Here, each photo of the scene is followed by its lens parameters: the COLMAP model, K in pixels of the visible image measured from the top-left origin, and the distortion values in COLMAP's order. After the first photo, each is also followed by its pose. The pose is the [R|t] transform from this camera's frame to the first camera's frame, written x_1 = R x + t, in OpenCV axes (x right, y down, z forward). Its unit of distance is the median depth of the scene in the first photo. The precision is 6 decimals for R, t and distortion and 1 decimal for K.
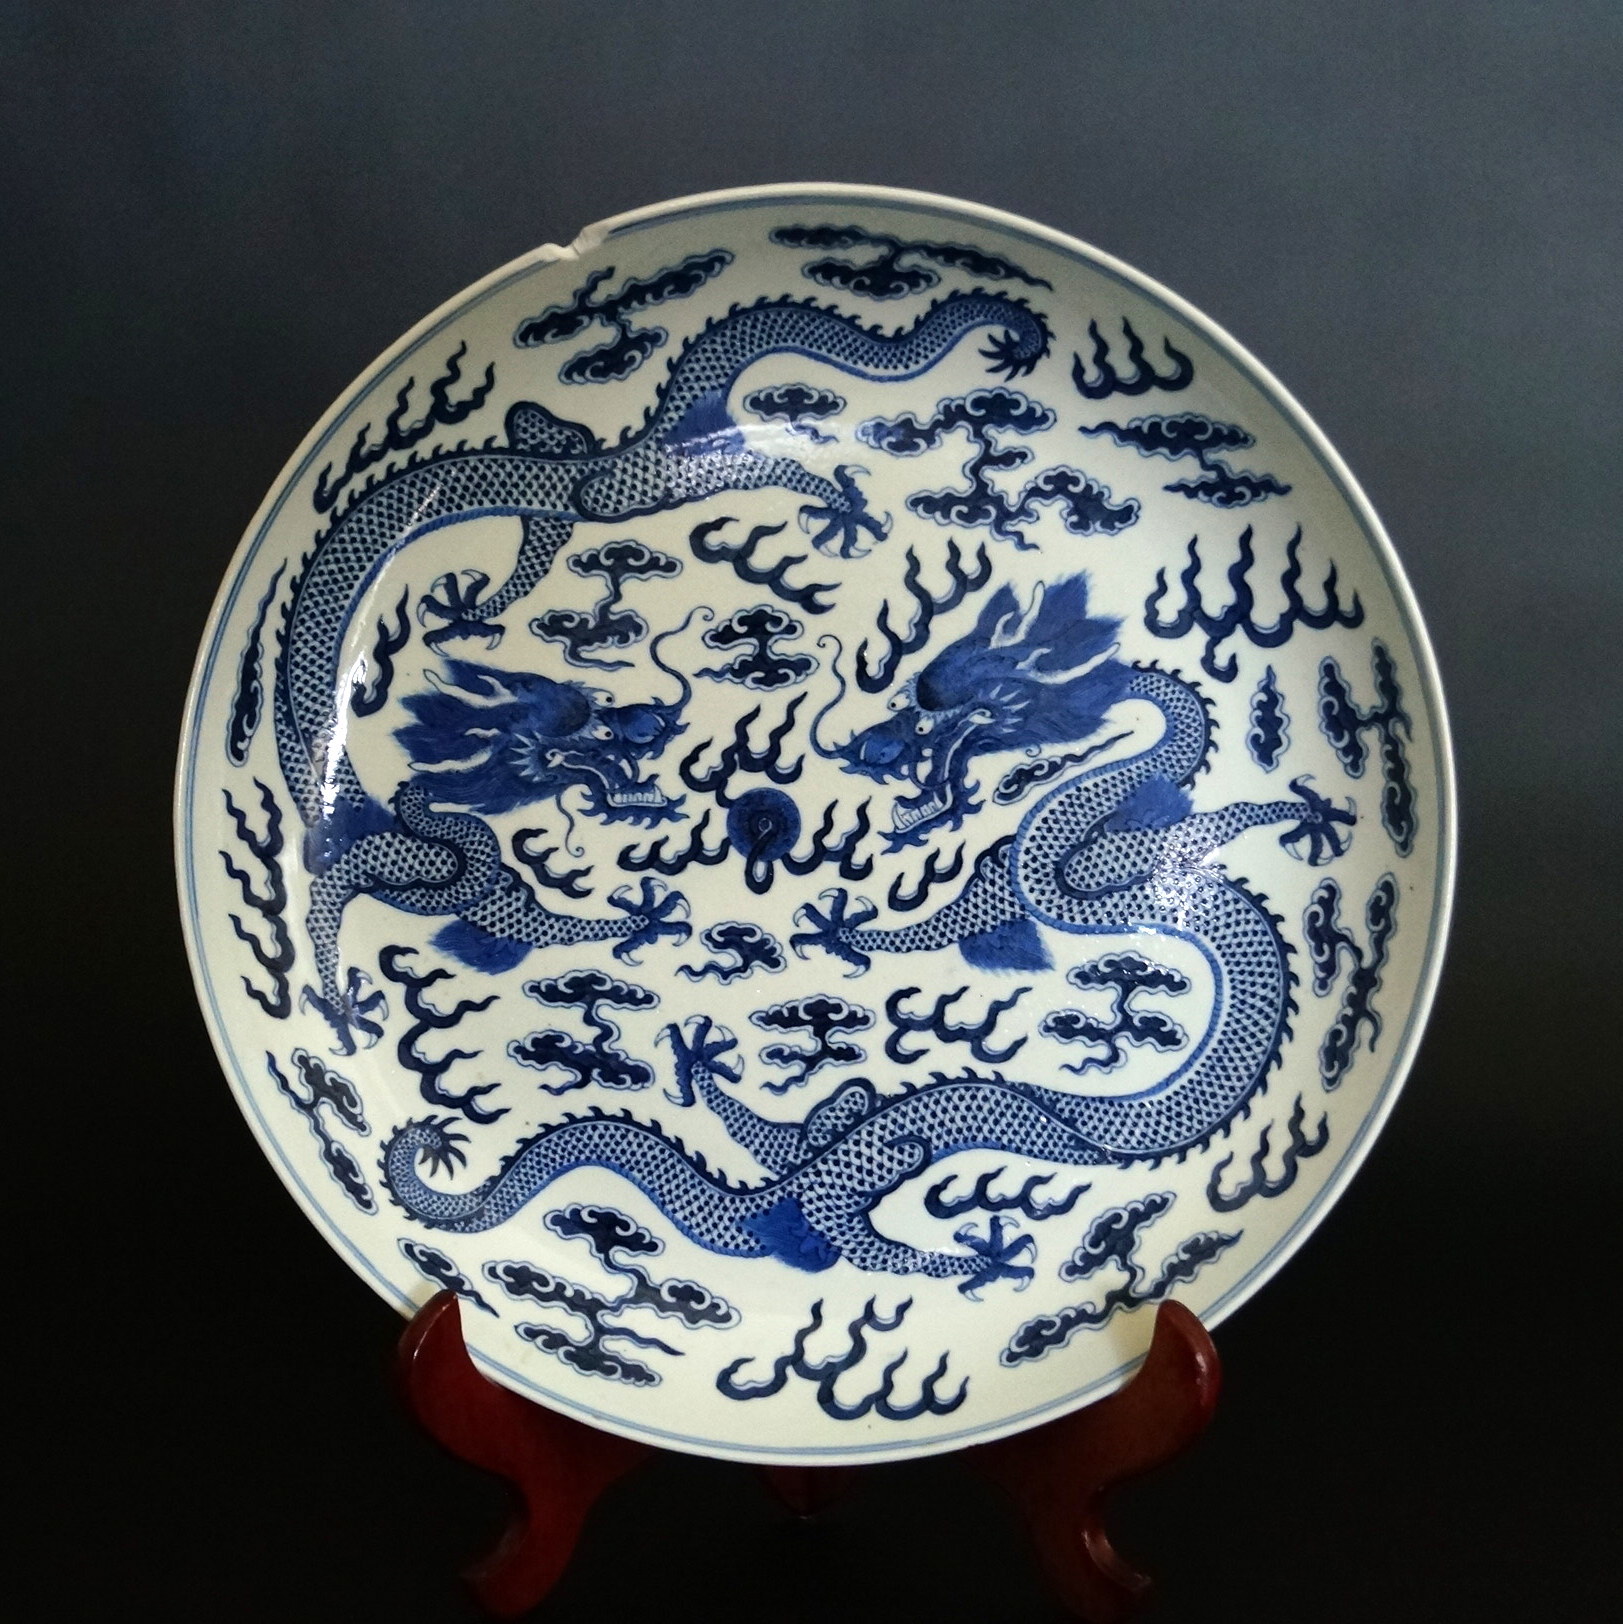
lens RADIAL K [[2427.9, 0, 813.7], [0, 2427.9, 810.4], [0, 0, 1]] dist [0.025116, 0.000000]
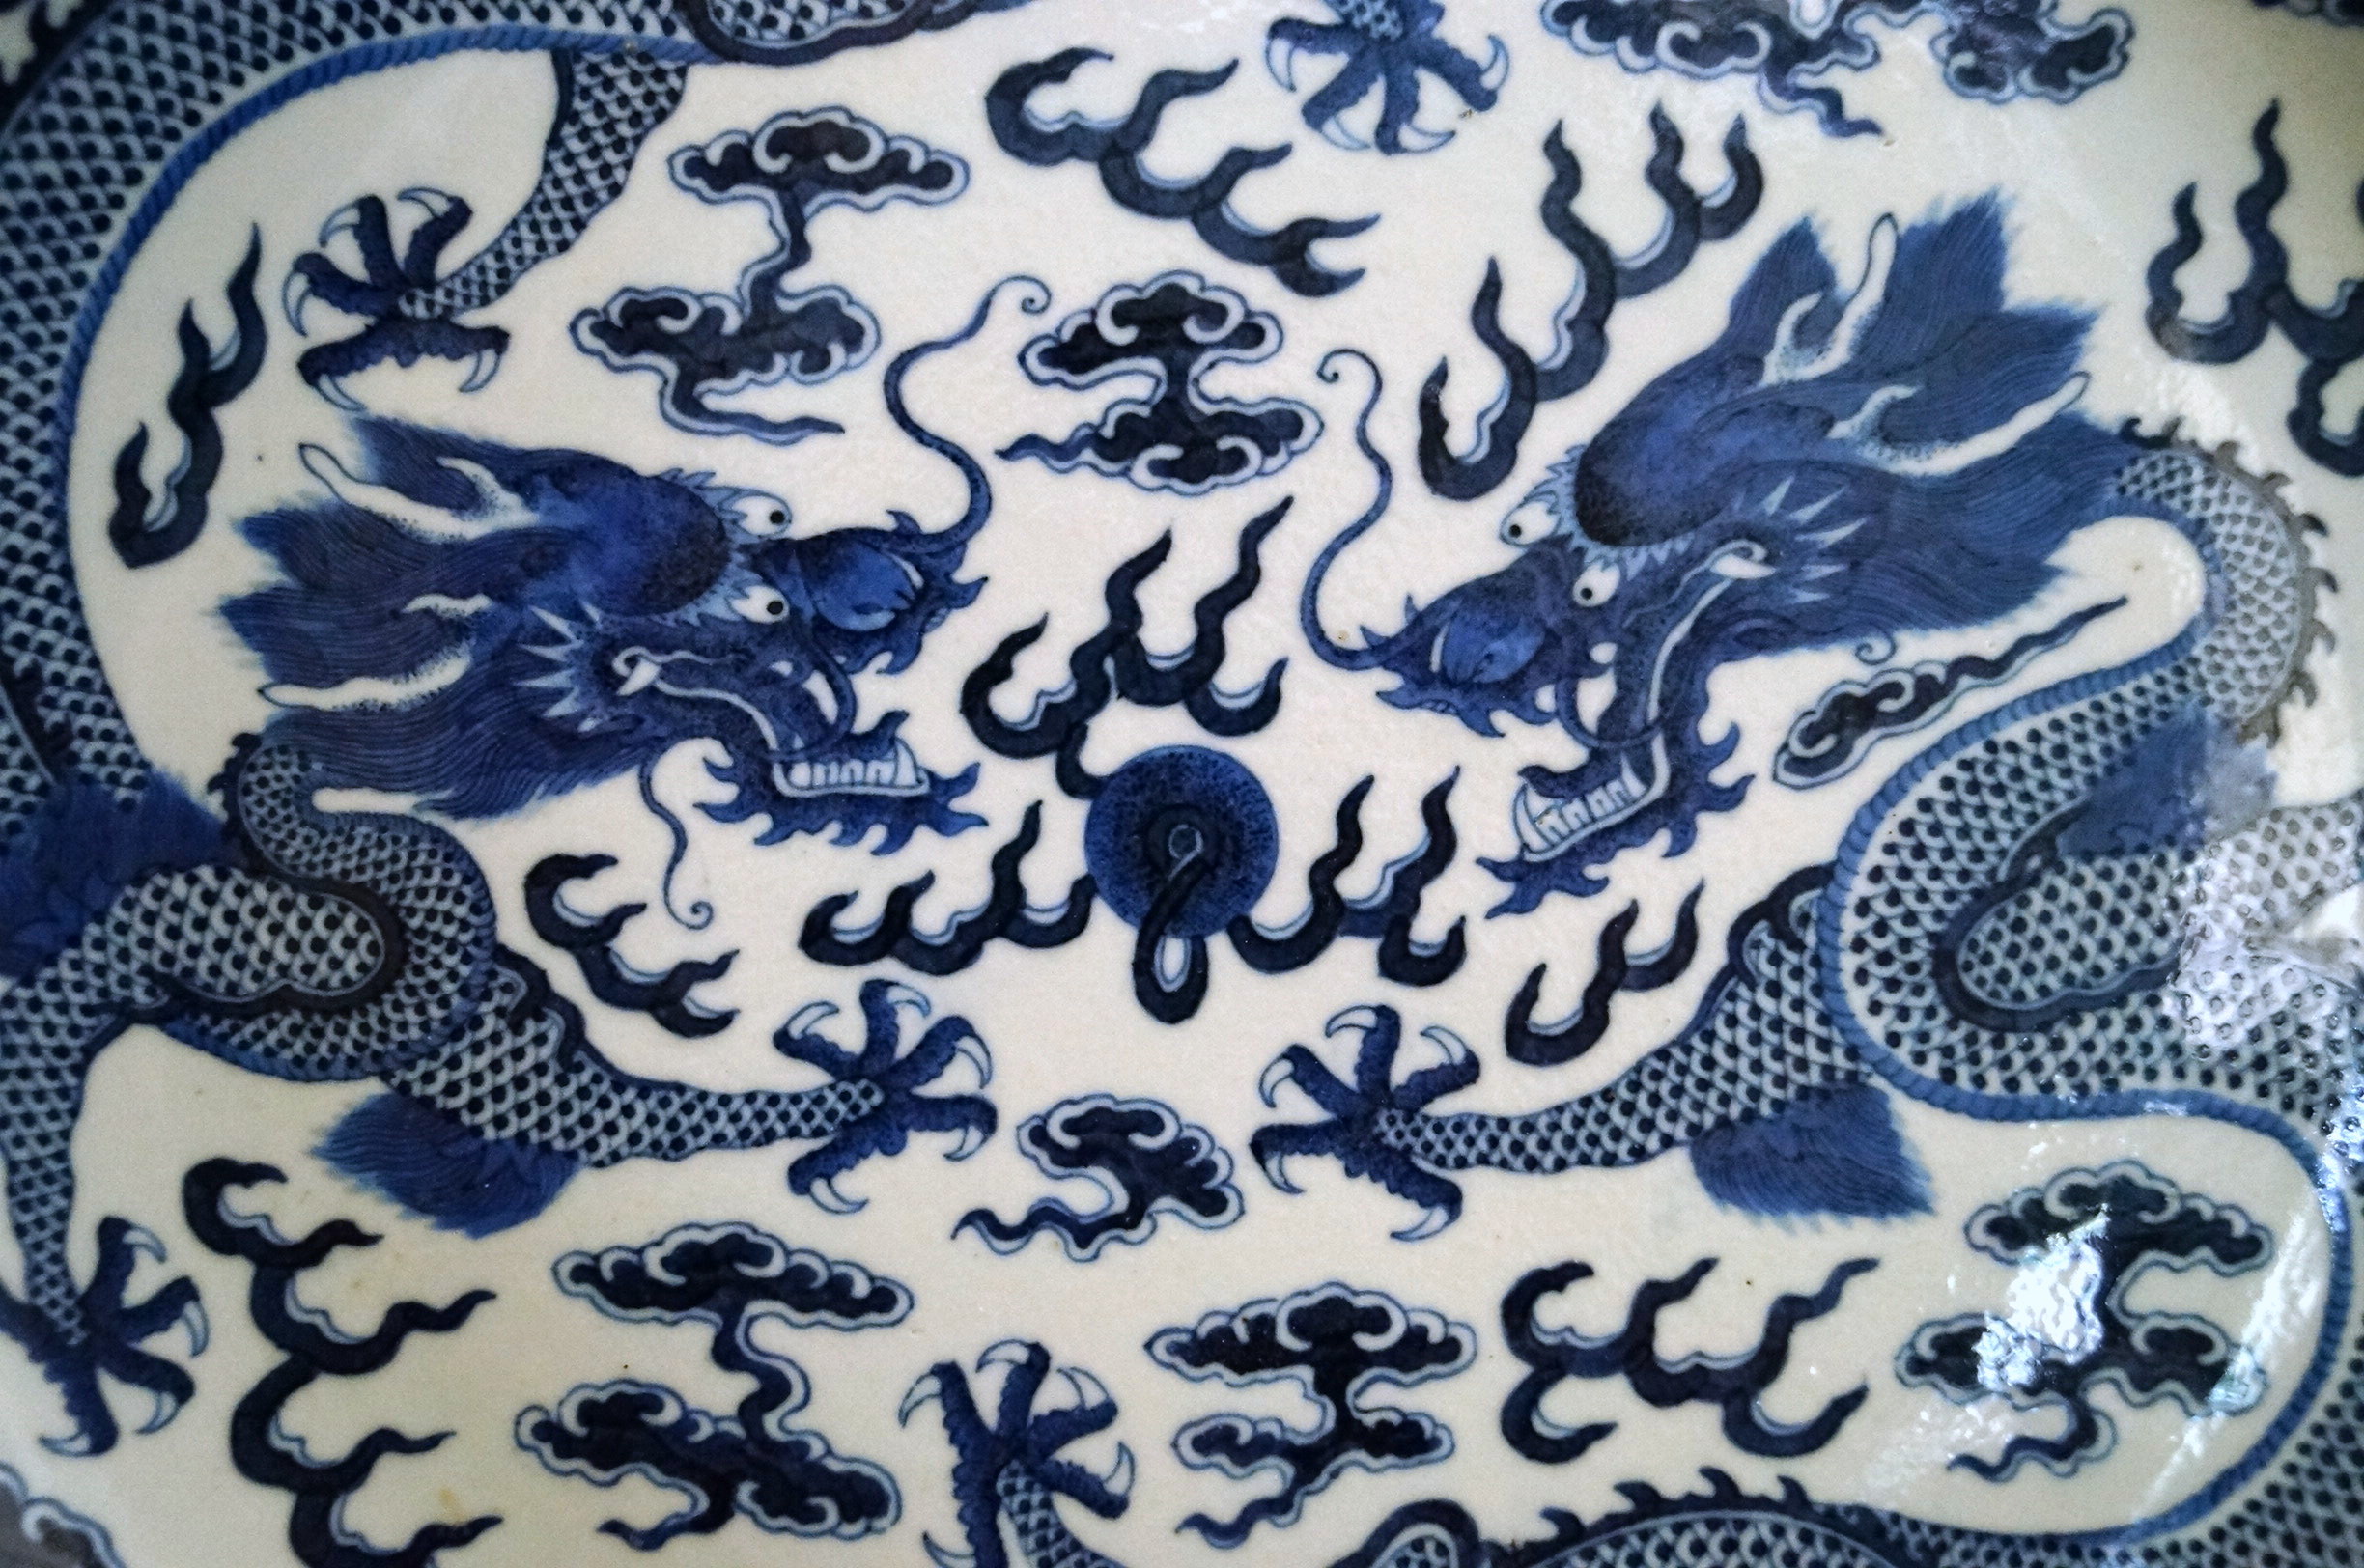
lens RADIAL K [[2667.3, 0, 1178.0], [0, 2667.3, 799.8], [0, 0, 1]] dist [-0.057107, 0.000000]
pose [[0.999698, -0.004121, 0.024210, -0.031293], [0.004195, 0.999987, -0.003002, 0.000472], [-0.024197, 0.003103, 0.999702, 0.578245]]
